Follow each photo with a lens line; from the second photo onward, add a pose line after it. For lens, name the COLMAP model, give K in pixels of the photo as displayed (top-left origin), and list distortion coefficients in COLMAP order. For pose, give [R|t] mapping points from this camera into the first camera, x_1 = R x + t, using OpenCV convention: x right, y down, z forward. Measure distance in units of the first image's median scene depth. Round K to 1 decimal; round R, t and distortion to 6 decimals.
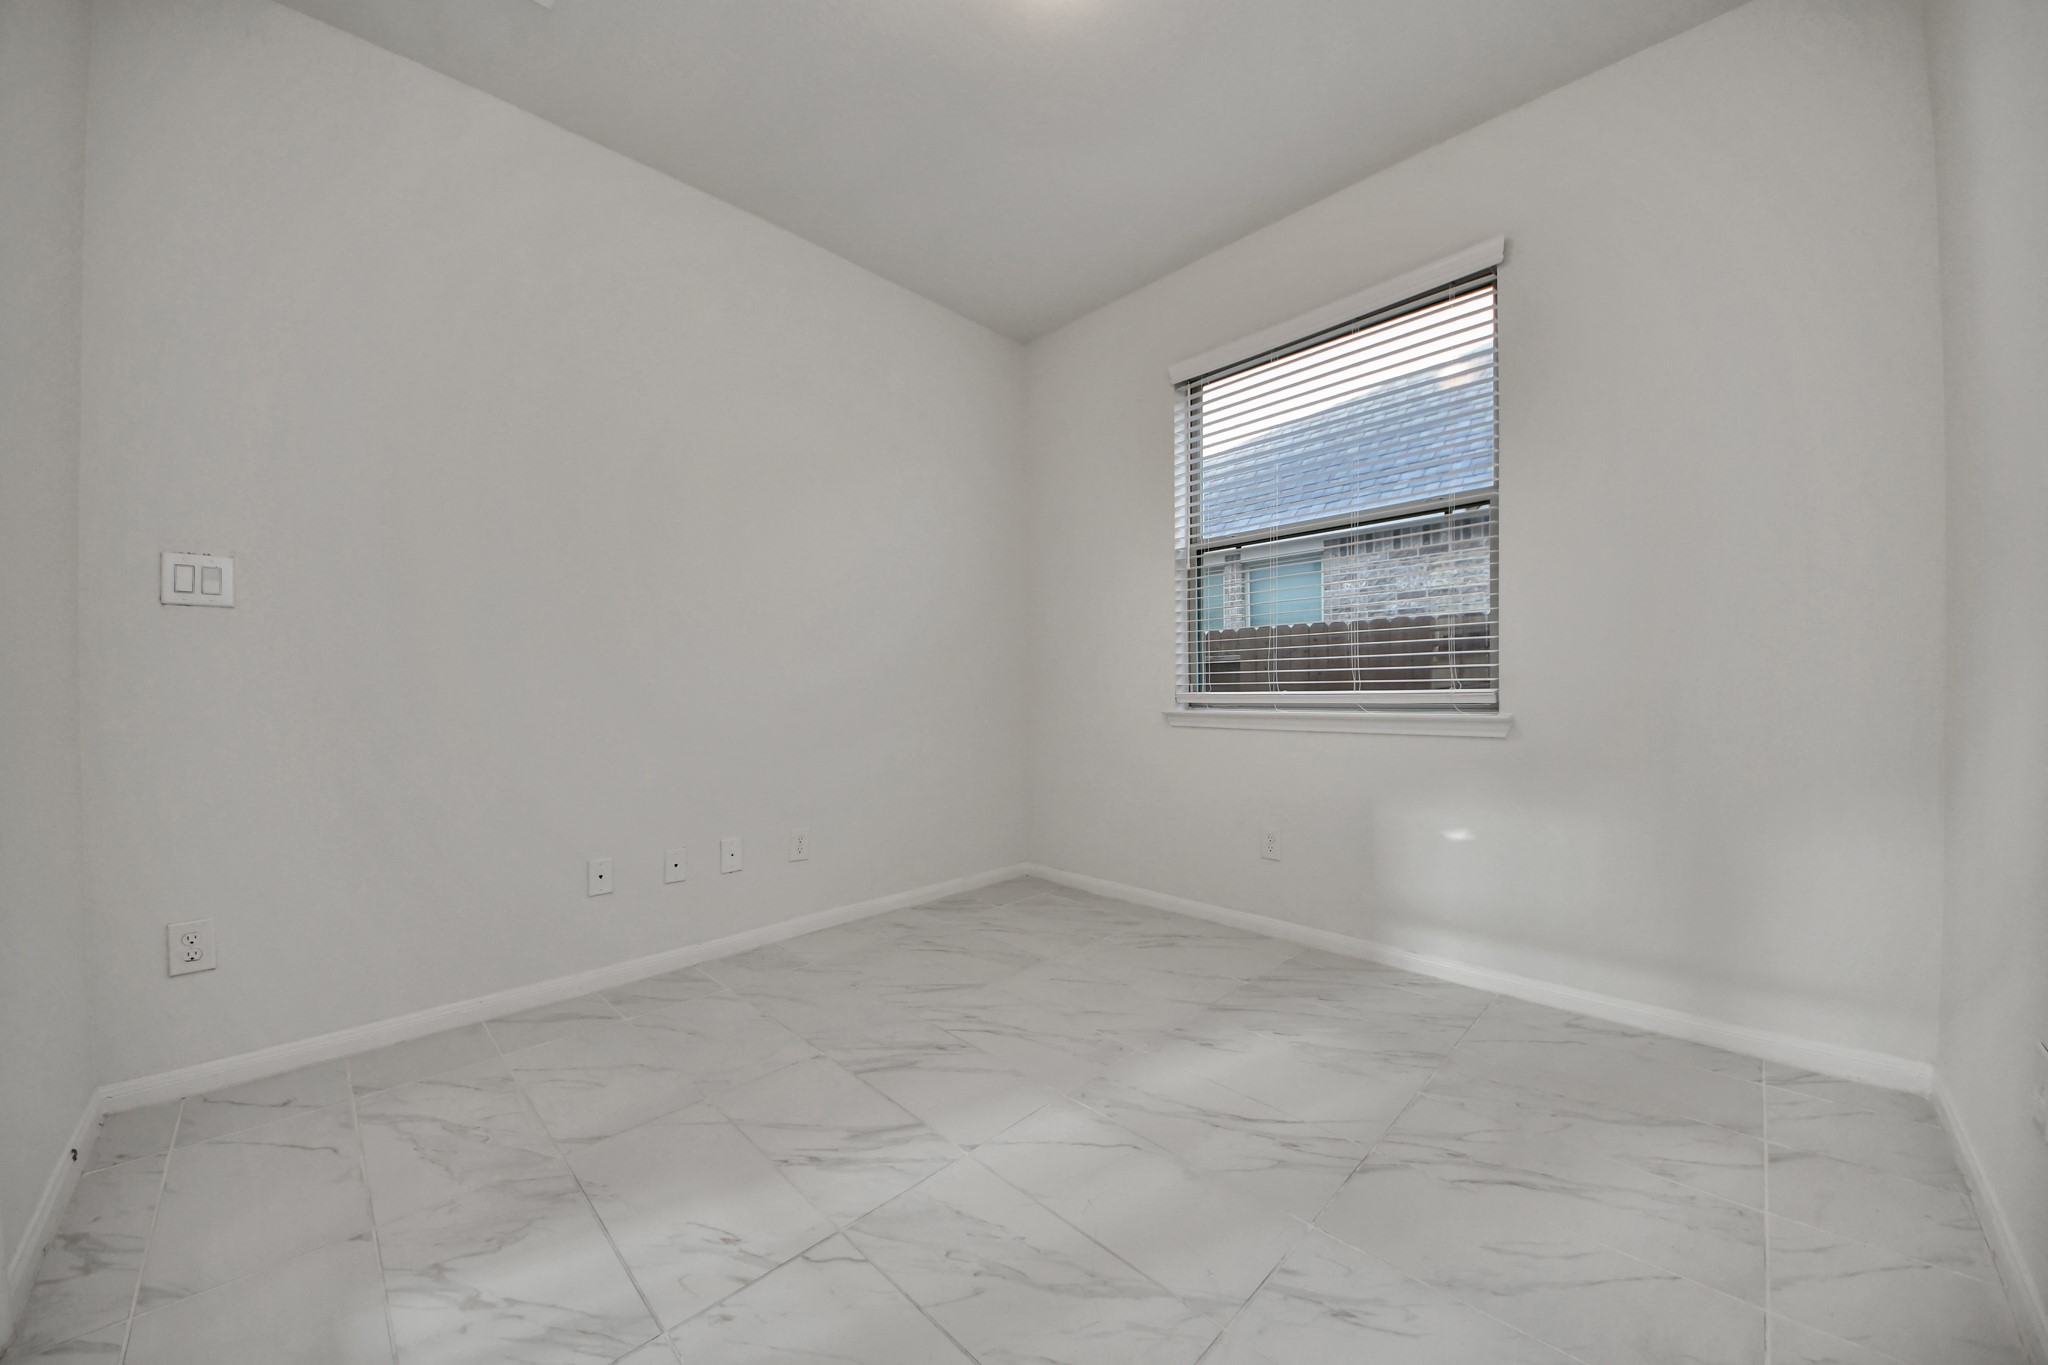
lens RADIAL K [[742.7, 0, 1024.8], [0, 742.7, 684.2], [0, 0, 1]] dist [-0.015727, -0.004595]
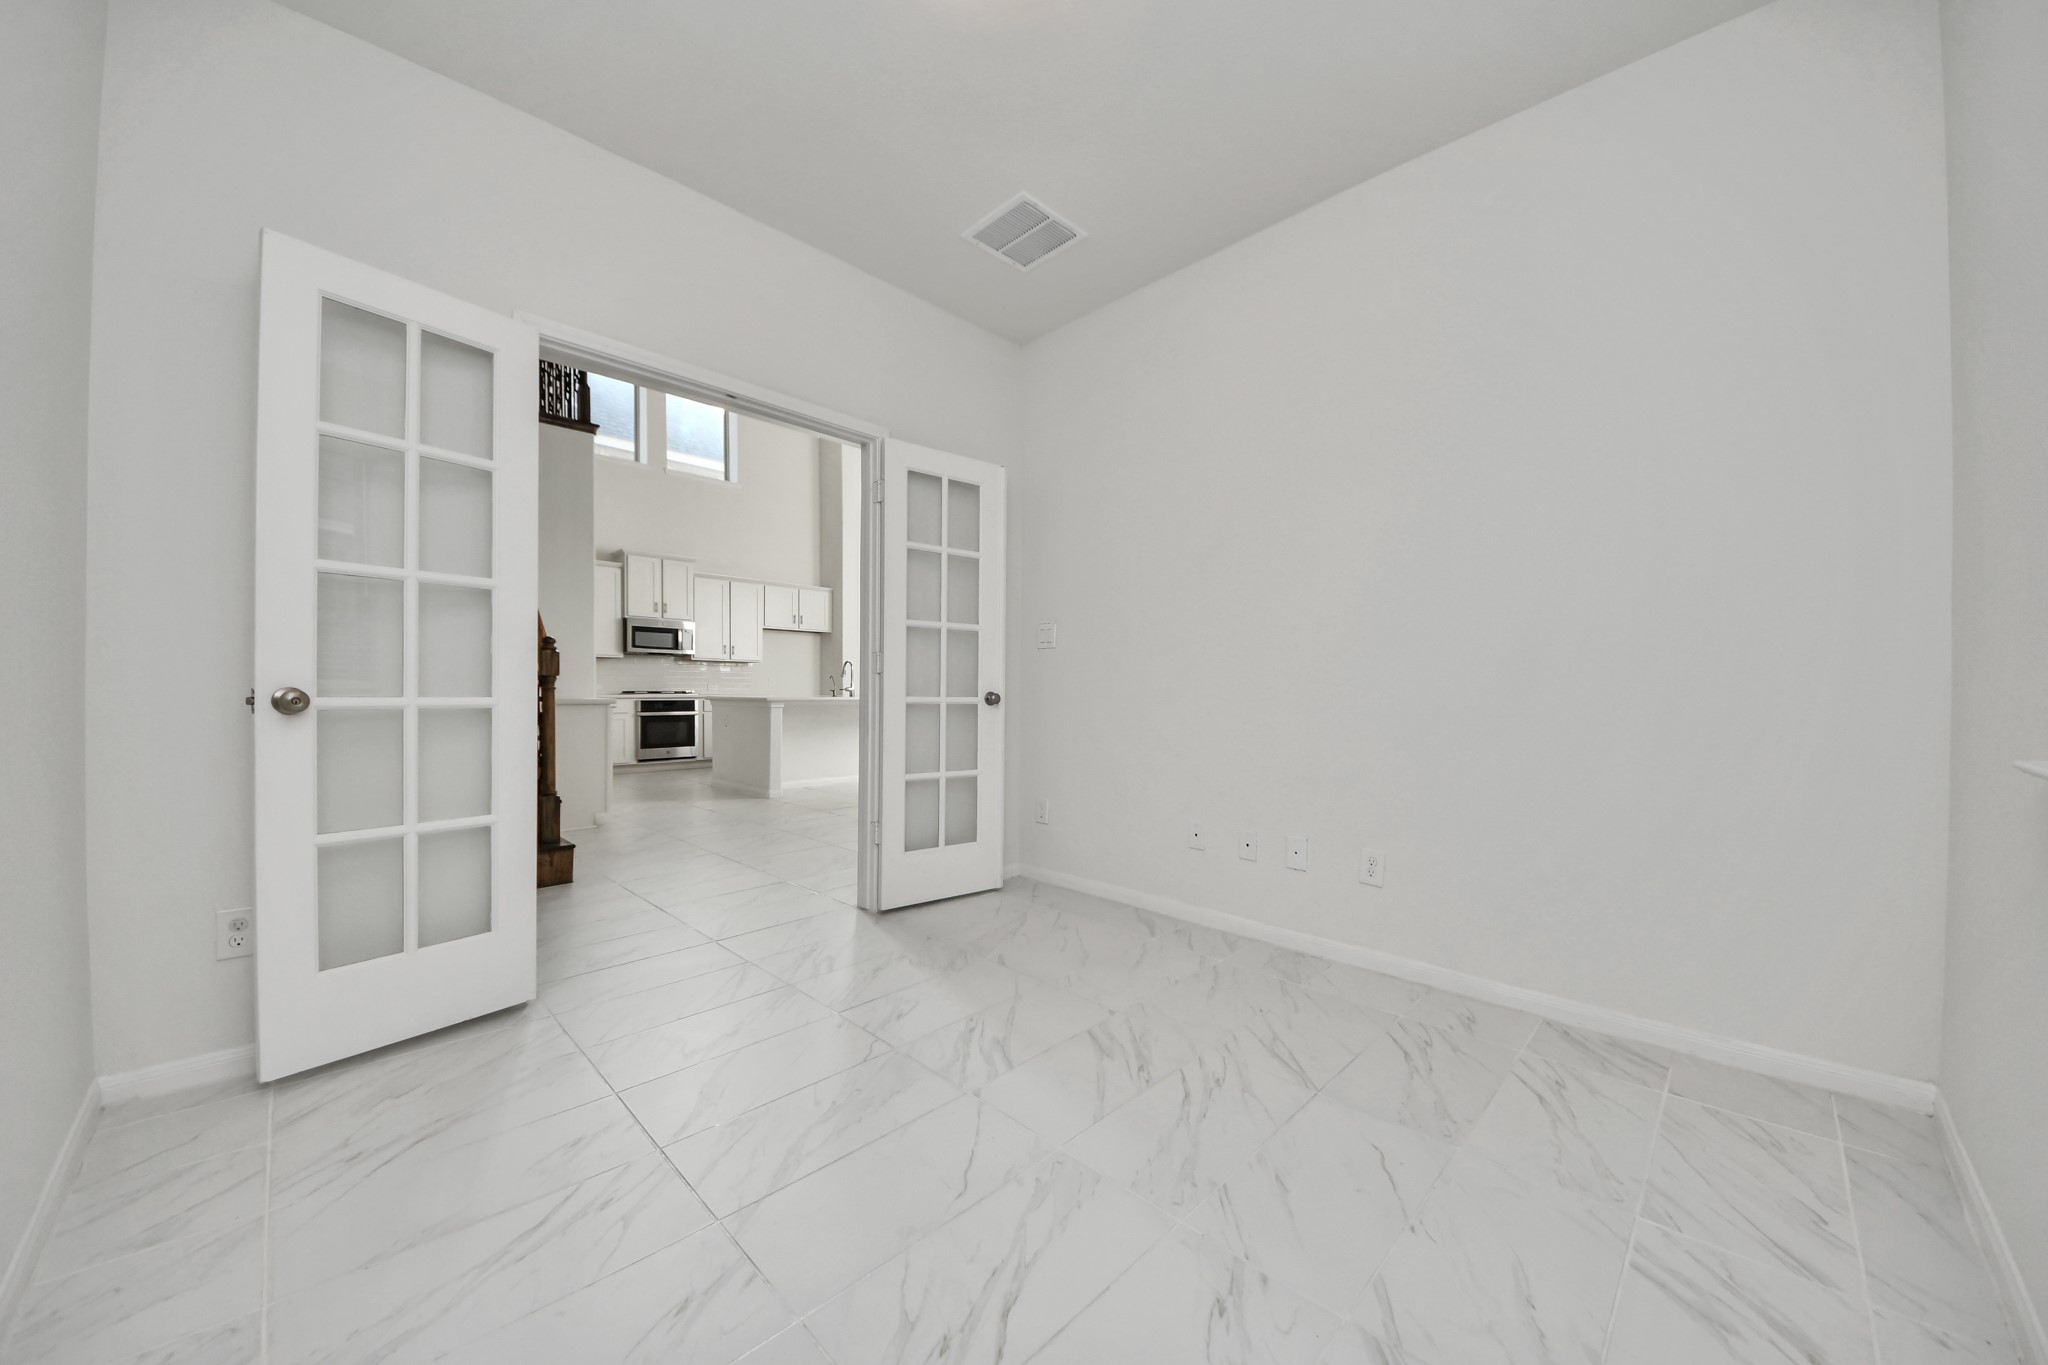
lens RADIAL K [[742.7, 0, 1024.8], [0, 742.7, 684.2], [0, 0, 1]] dist [-0.015727, -0.004595]
pose [[-0.015849, 0.011767, -0.999805, 0.684409], [-0.012114, 0.999855, 0.011959, -0.007794], [0.999801, 0.012301, -0.015705, 0.707790]]
